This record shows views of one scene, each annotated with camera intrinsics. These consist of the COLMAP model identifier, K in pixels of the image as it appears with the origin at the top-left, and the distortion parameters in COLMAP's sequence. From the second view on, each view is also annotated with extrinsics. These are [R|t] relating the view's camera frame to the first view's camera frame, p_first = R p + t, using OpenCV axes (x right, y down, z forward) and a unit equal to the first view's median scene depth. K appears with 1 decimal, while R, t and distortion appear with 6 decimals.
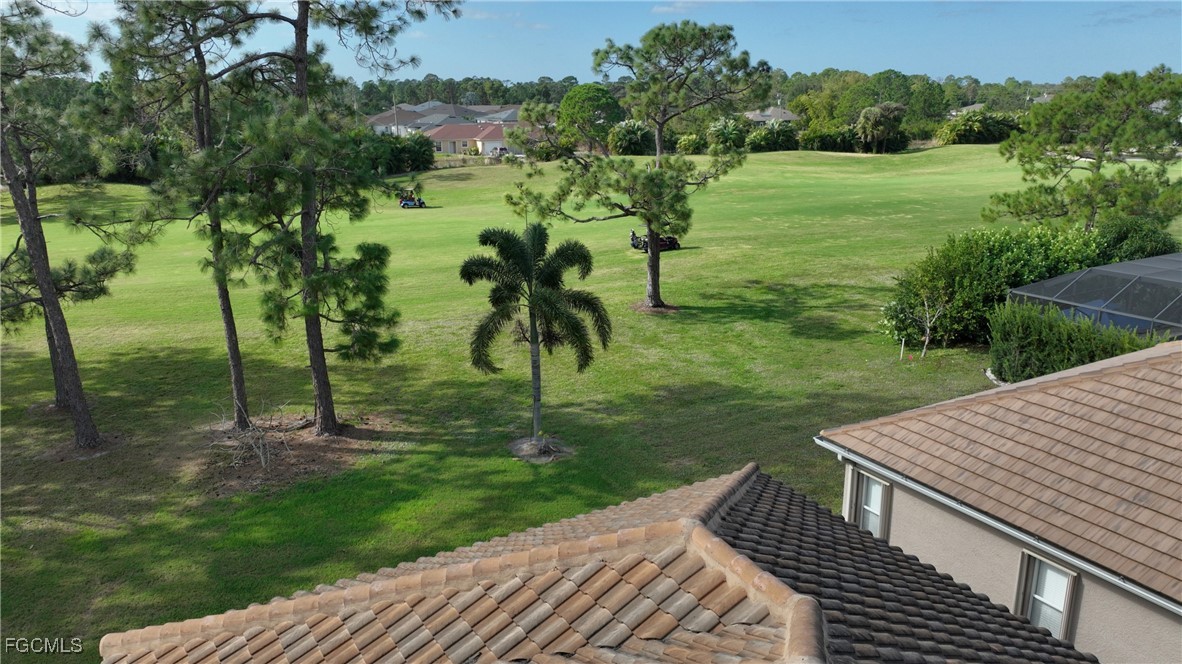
lens RADIAL K [[806.3, 0, 592.6], [0, 806.3, 334.7], [0, 0, 1]] dist [-0.004751, 0.002561]
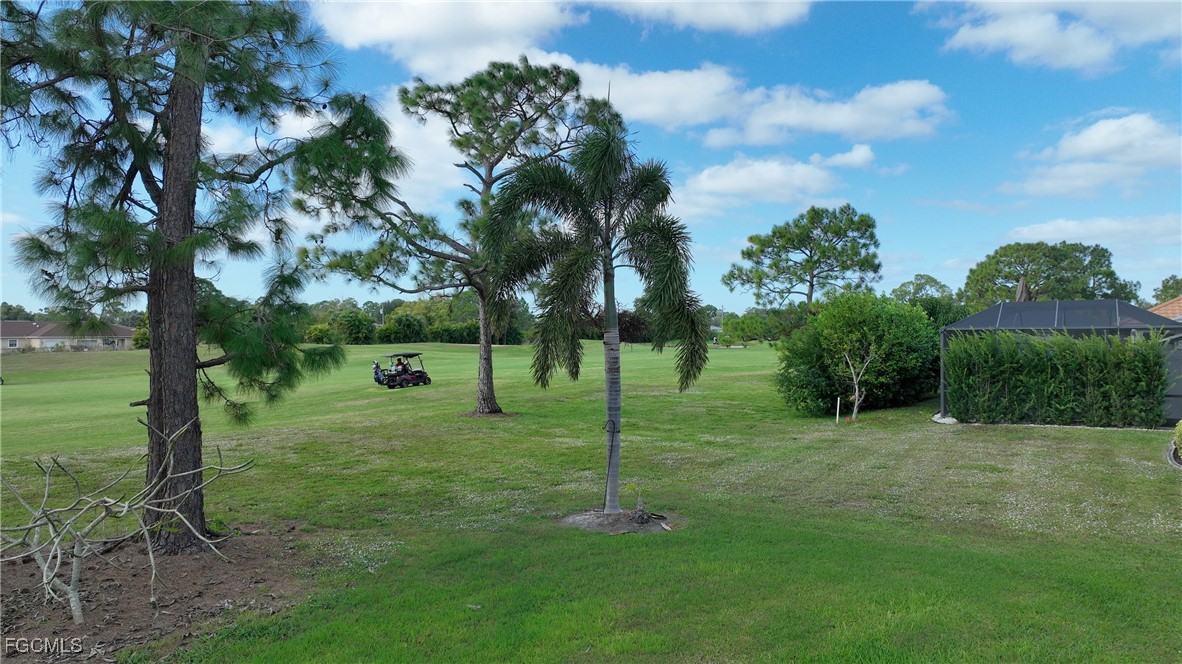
lens RADIAL K [[806.3, 0, 592.6], [0, 806.3, 334.7], [0, 0, 1]] dist [-0.004751, 0.002561]
pose [[0.873044, 0.002690, 0.487634, -0.163728], [0.129021, 0.963074, -0.236308, 0.066960], [-0.470263, 0.269223, 0.840459, 0.229779]]
